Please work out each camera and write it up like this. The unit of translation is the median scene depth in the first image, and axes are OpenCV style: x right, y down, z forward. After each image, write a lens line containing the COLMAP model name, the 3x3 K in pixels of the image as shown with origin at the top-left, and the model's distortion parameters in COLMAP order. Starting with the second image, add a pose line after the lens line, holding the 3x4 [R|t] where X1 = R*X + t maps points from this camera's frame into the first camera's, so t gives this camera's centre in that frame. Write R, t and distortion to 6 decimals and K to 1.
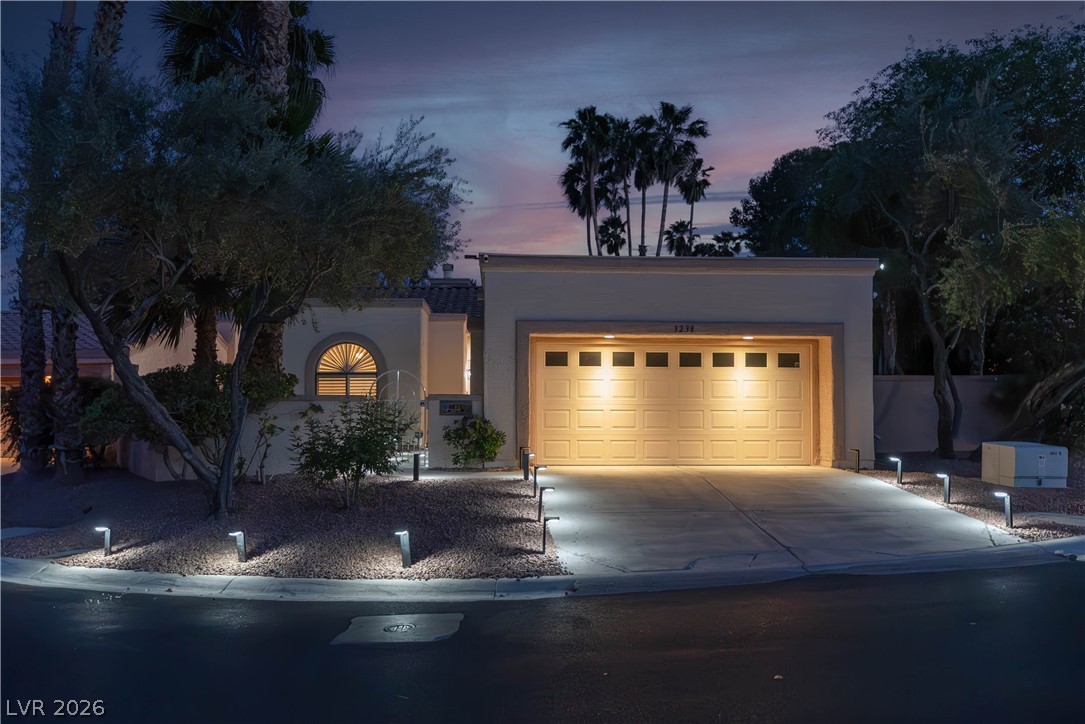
lens RADIAL K [[754.9, 0, 545.2], [0, 754.9, 363.2], [0, 0, 1]] dist [-0.007378, -0.003204]
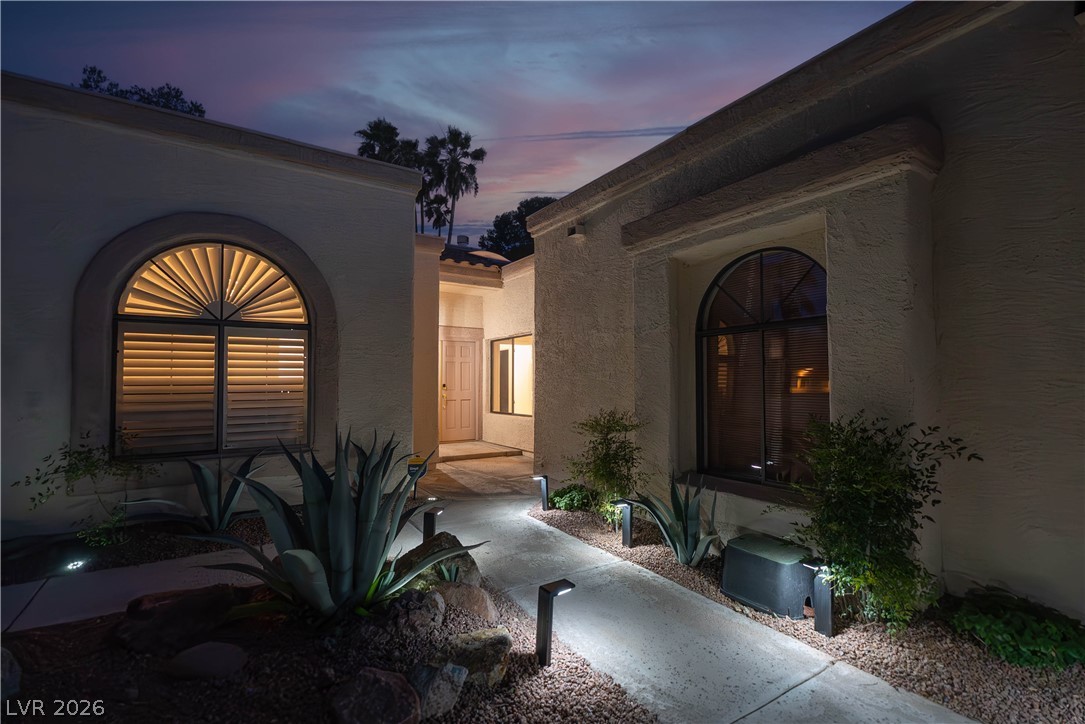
lens RADIAL K [[483.5, 0, 541.2], [0, 483.5, 369.3], [0, 0, 1]] dist [-0.003295, 0.000037]
pose [[0.855762, 0.013034, 0.517205, -0.248989], [-0.022315, 0.999682, 0.011731, 0.030484], [-0.516888, -0.021581, 0.855781, 0.701934]]
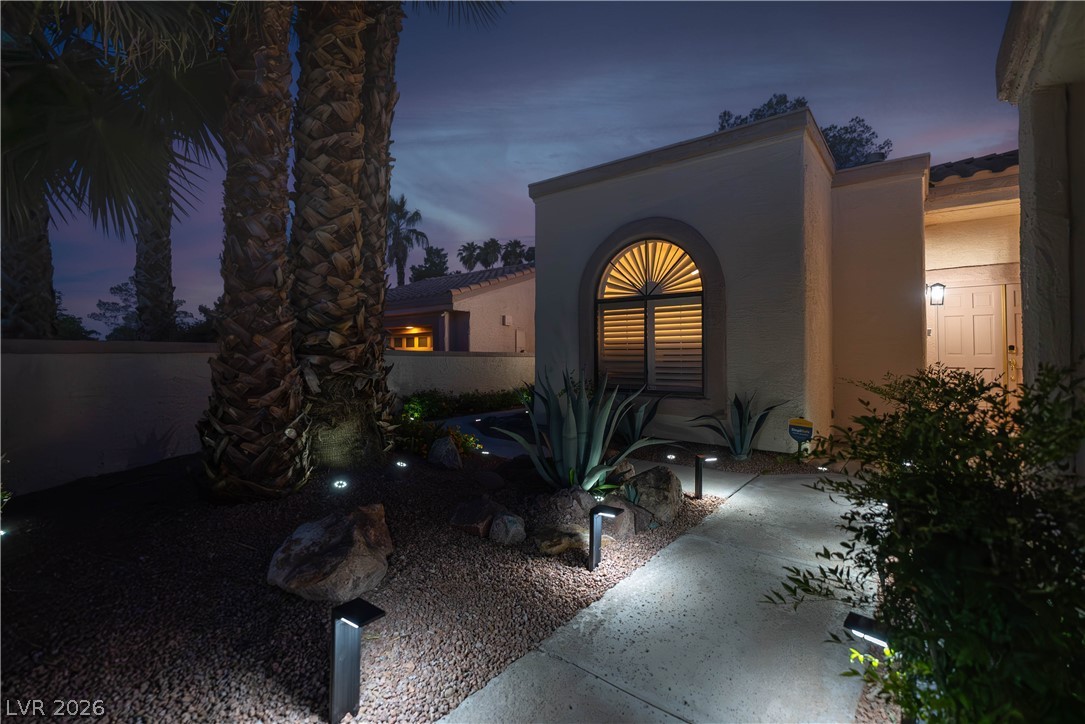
lens RADIAL K [[483.5, 0, 543.5], [0, 483.5, 352.0], [0, 0, 1]] dist [-0.003295, 0.000037]
pose [[0.765795, 0.001753, -0.643082, -0.100576], [0.026193, 0.999081, 0.033914, 0.037699], [0.642551, -0.042816, 0.765046, 0.689141]]
